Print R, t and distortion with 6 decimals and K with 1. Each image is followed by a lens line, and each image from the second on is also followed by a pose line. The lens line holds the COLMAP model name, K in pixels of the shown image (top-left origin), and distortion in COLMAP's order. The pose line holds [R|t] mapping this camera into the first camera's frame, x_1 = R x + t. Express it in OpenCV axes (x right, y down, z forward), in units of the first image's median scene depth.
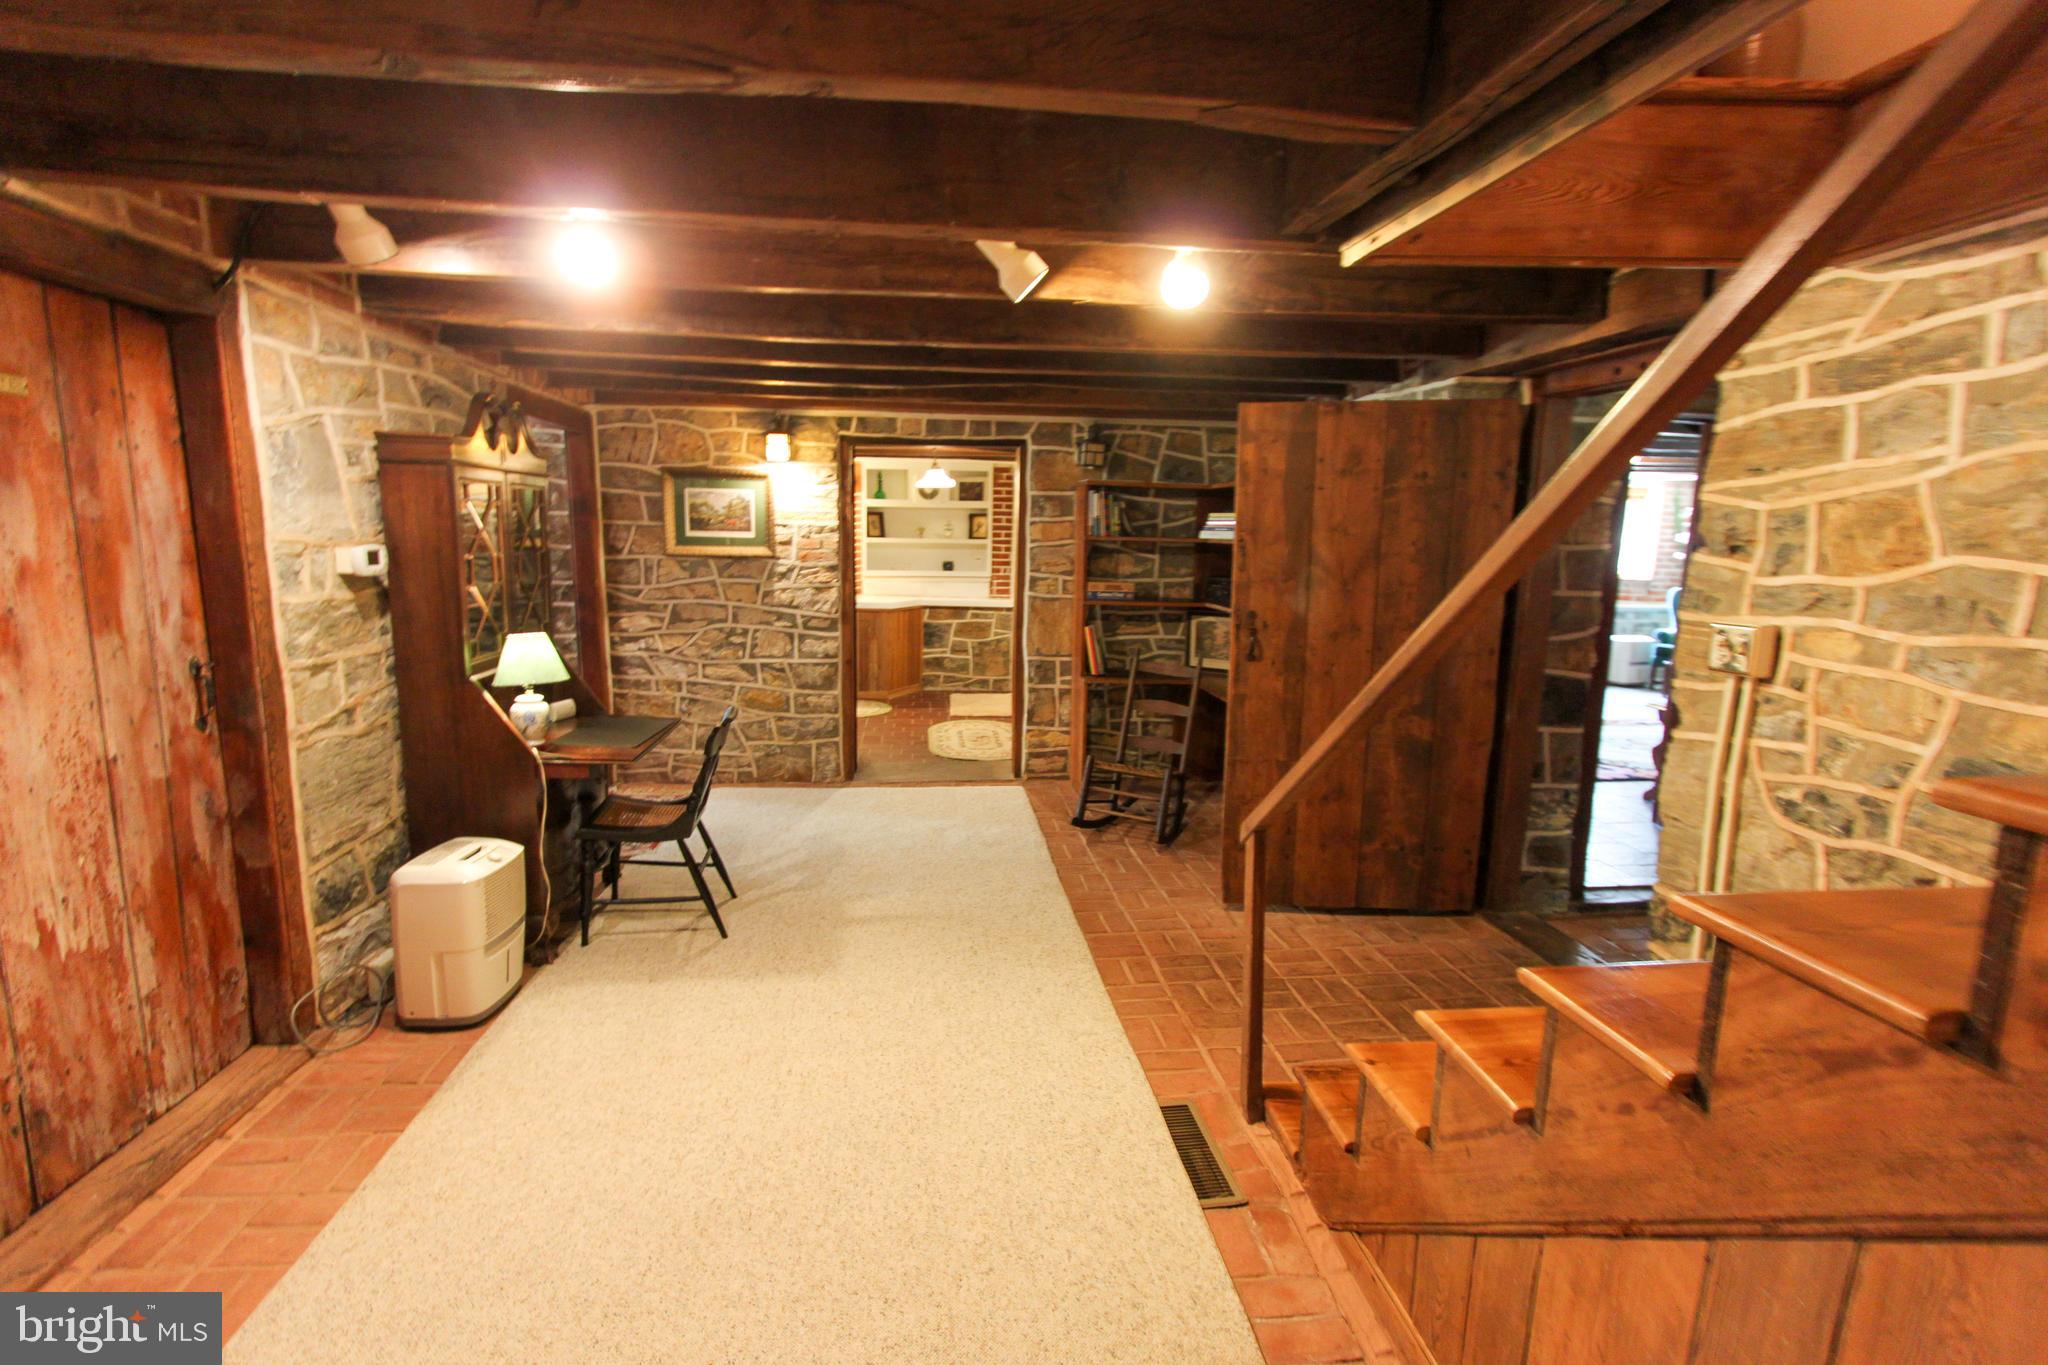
lens RADIAL K [[929.9, 0, 1012.7], [0, 929.9, 688.4], [0, 0, 1]] dist [-0.002633, 0.004293]
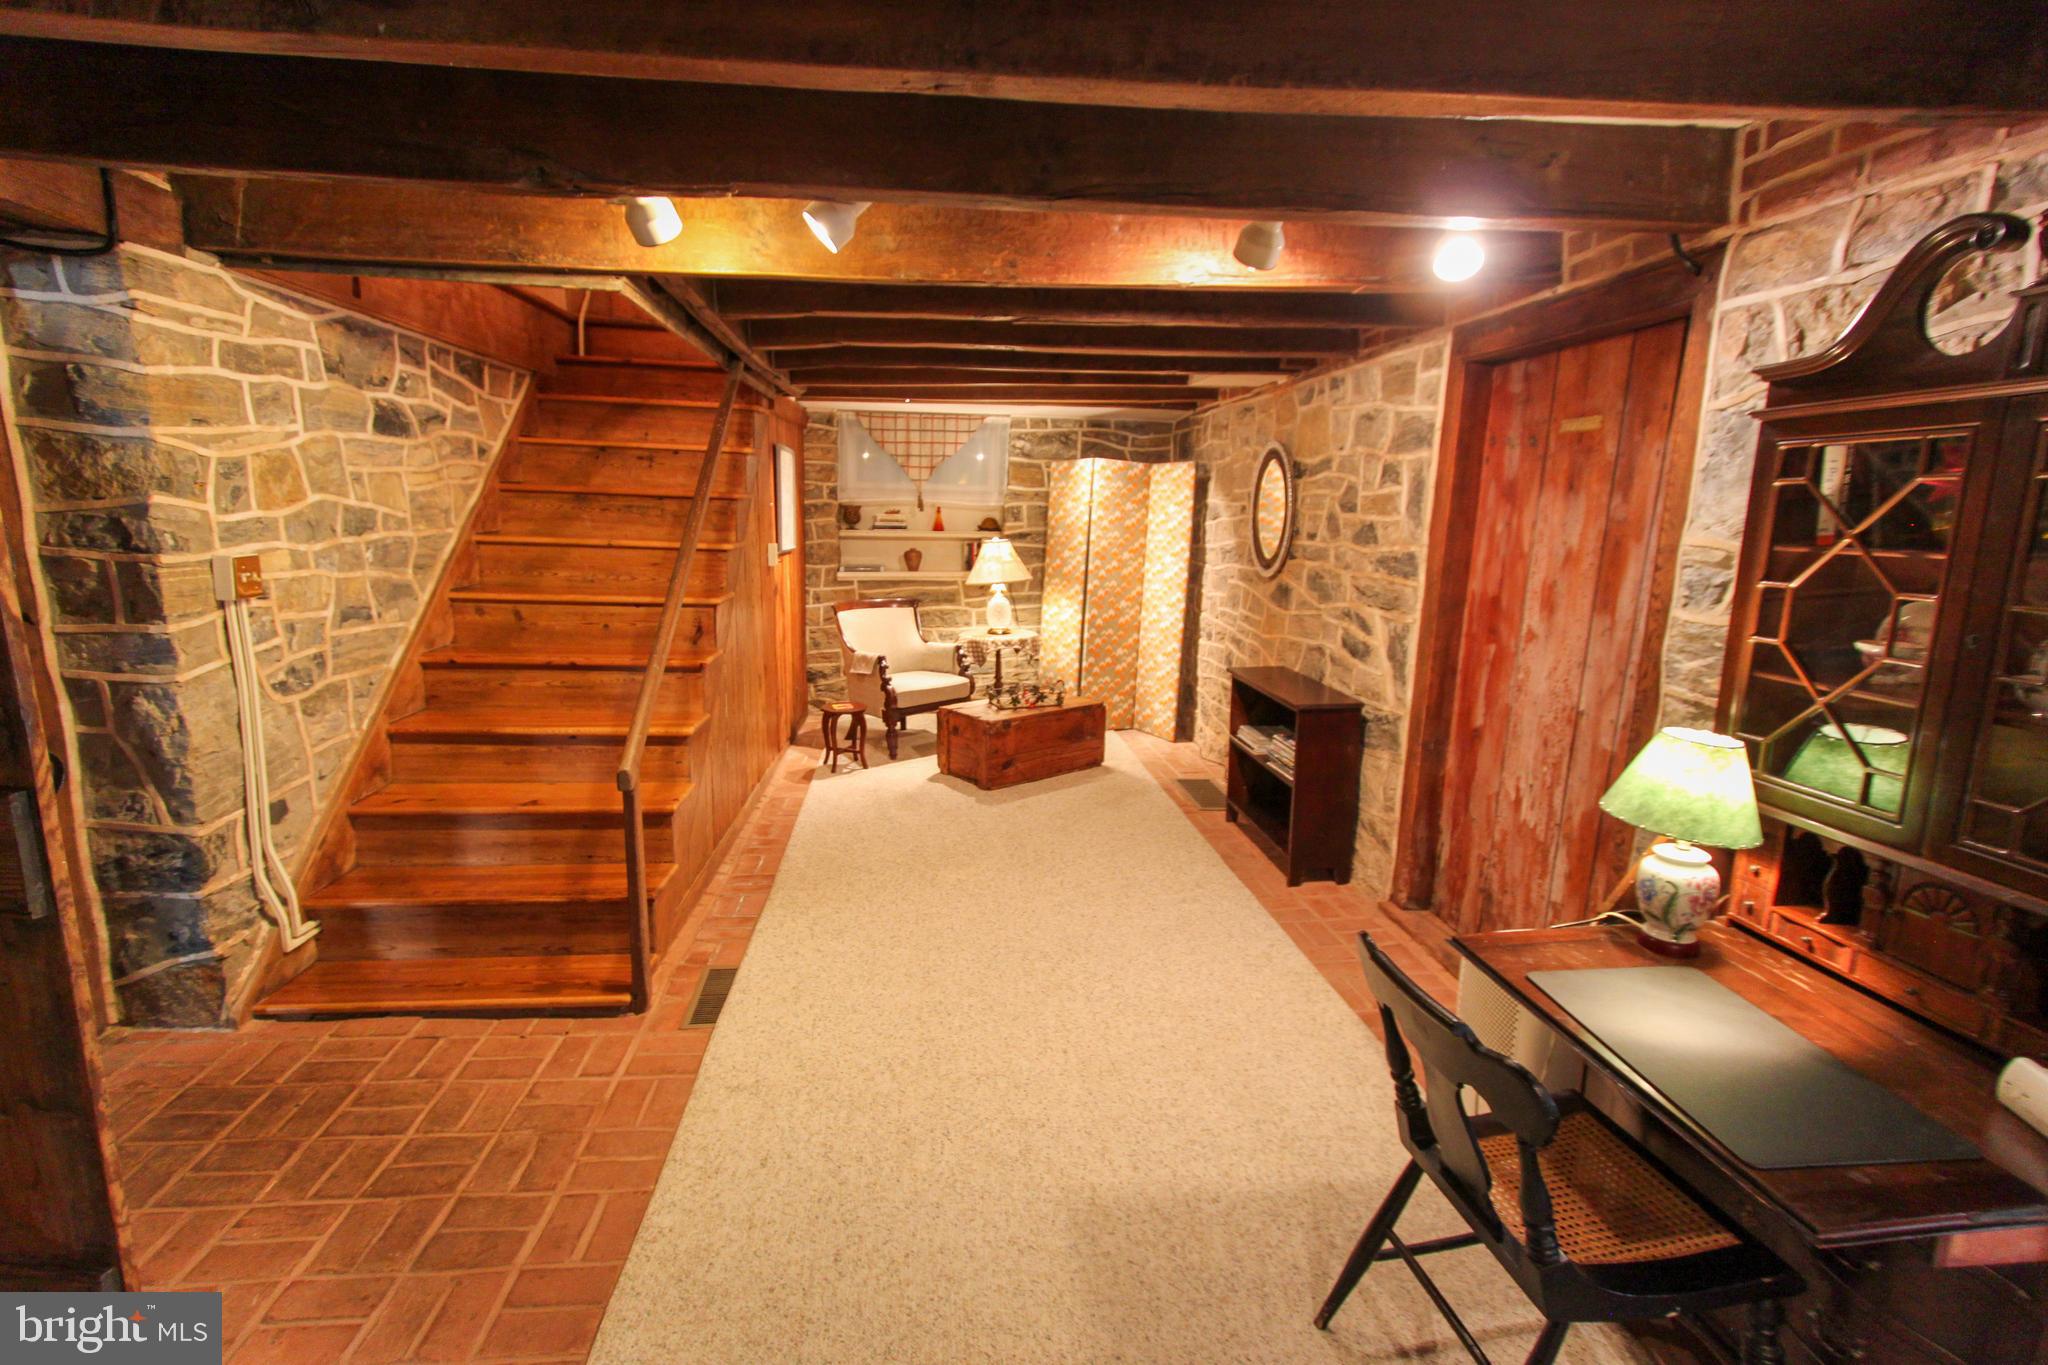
lens RADIAL K [[929.9, 0, 1012.7], [0, 929.9, 688.4], [0, 0, 1]] dist [-0.002633, 0.004293]
pose [[-0.999208, -0.039652, 0.003468, -0.218977], [-0.035801, 0.933395, 0.357060, -0.392435], [-0.017395, 0.356653, -0.934075, 2.285616]]
